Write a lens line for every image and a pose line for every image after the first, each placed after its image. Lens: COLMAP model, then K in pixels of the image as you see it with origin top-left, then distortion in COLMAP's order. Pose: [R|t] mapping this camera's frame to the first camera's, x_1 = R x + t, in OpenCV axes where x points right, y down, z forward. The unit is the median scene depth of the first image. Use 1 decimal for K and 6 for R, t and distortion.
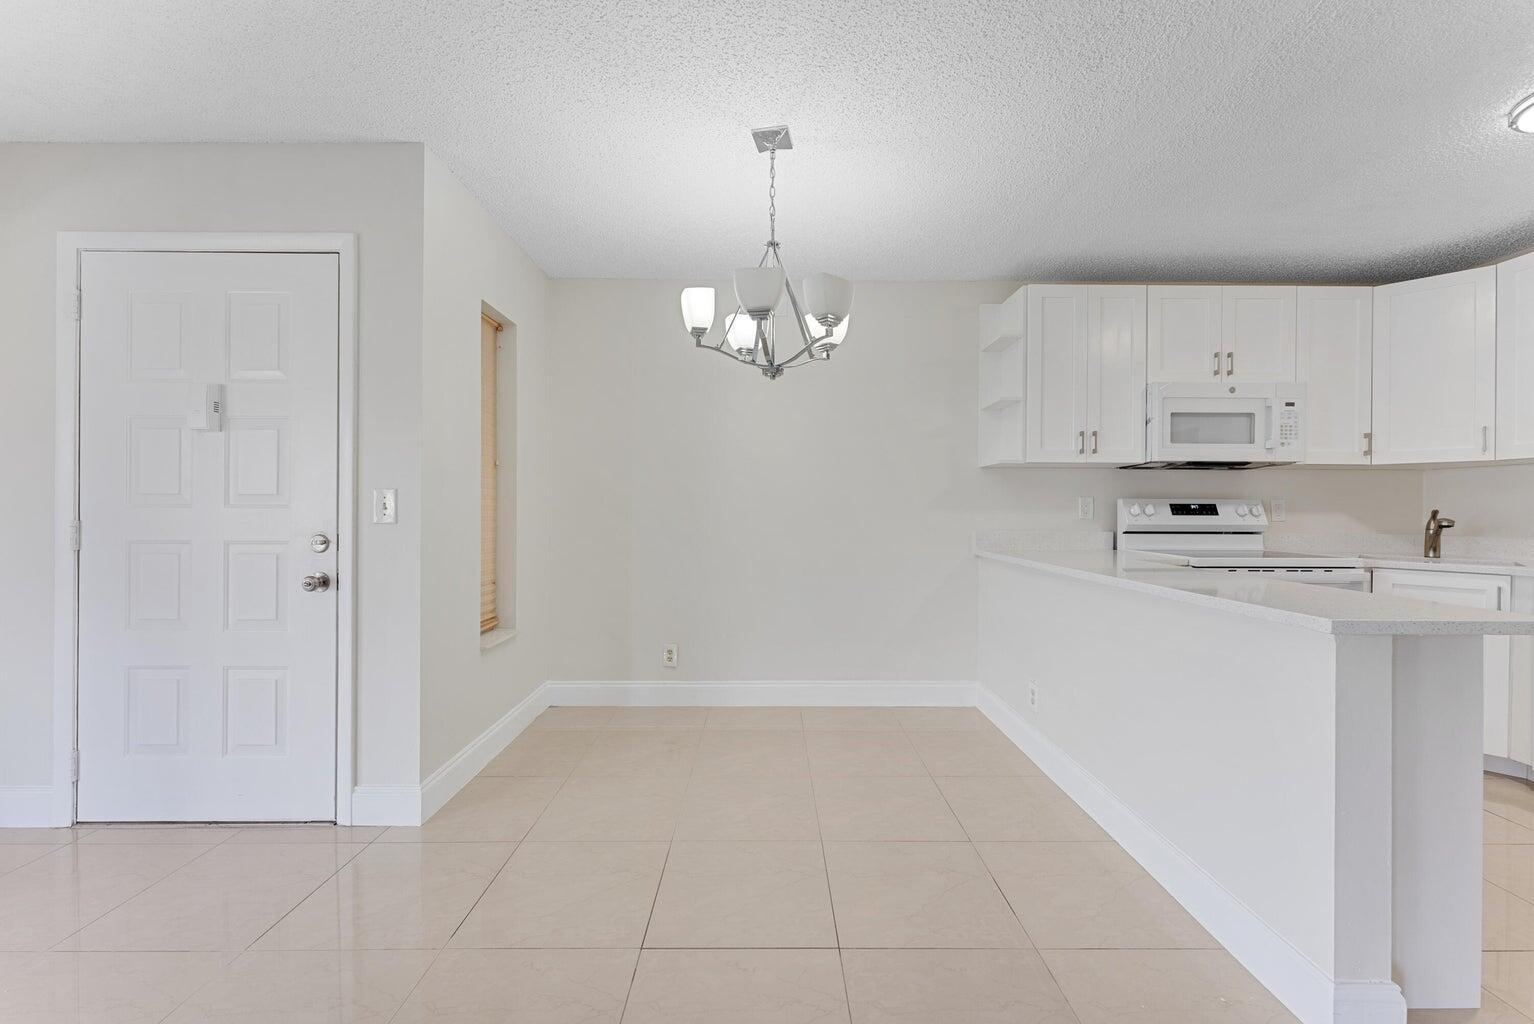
lens RADIAL K [[618.7, 0, 769.0], [0, 618.7, 512.0], [0, 0, 1]] dist [-0.002633, 0.000202]
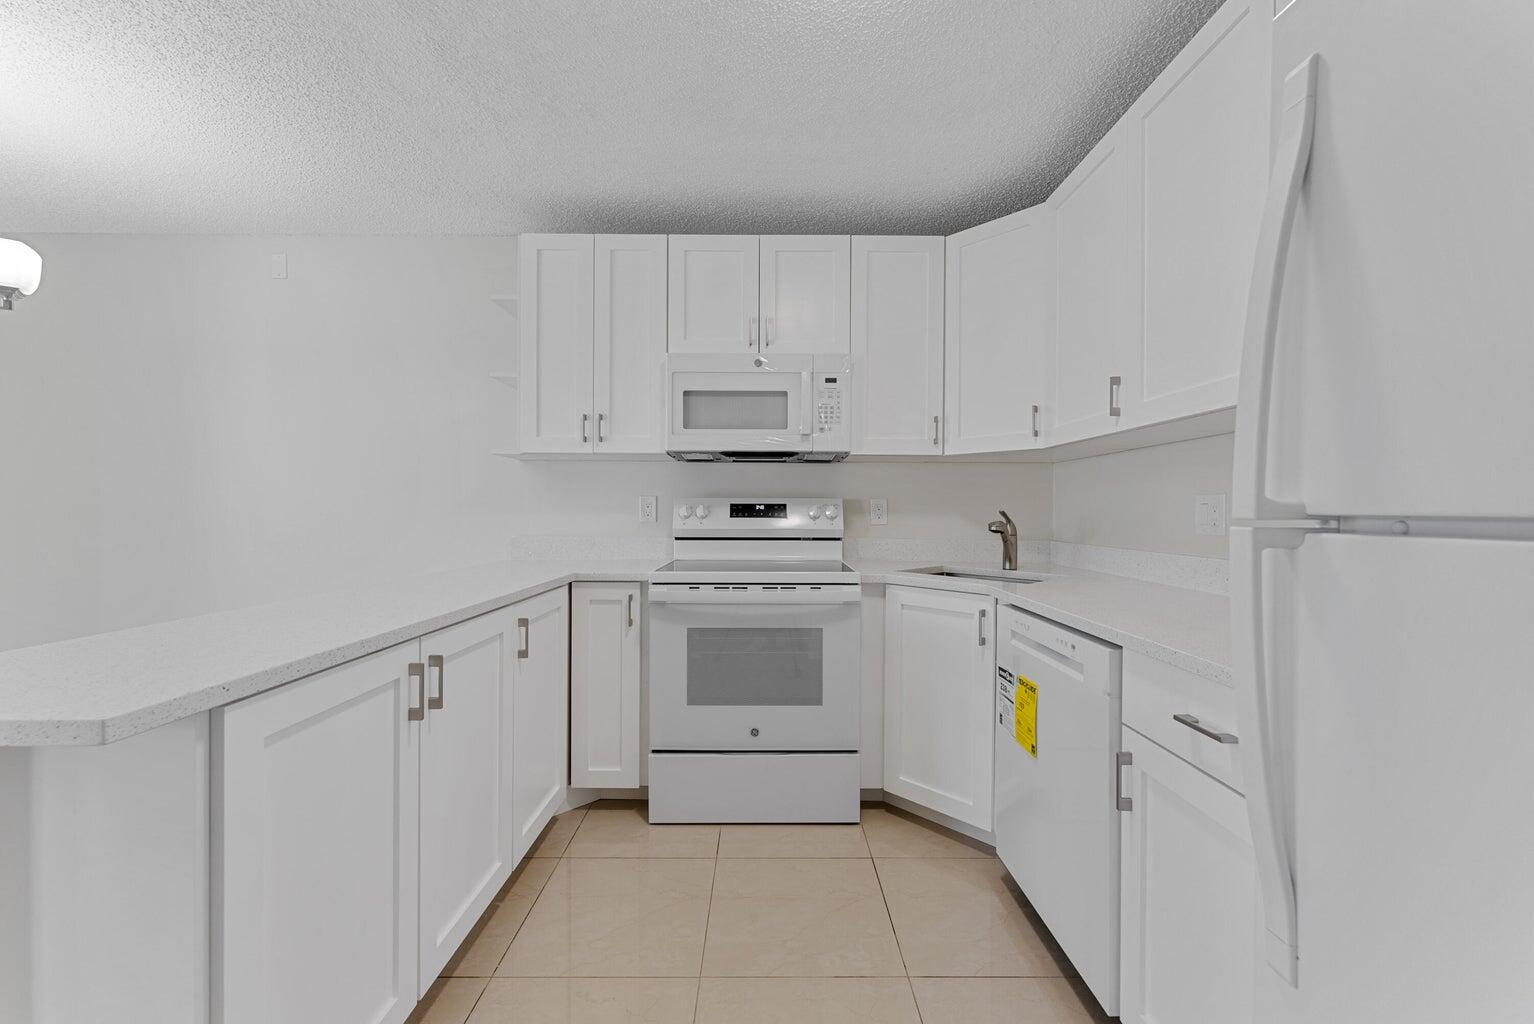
lens RADIAL K [[618.7, 0, 766.1], [0, 618.7, 511.7], [0, 0, 1]] dist [-0.002633, 0.000202]
pose [[0.999991, -0.000566, 0.004228, 0.736750], [0.000585, 0.999990, -0.004499, 0.001098], [-0.004226, 0.004502, 0.999981, 0.185215]]
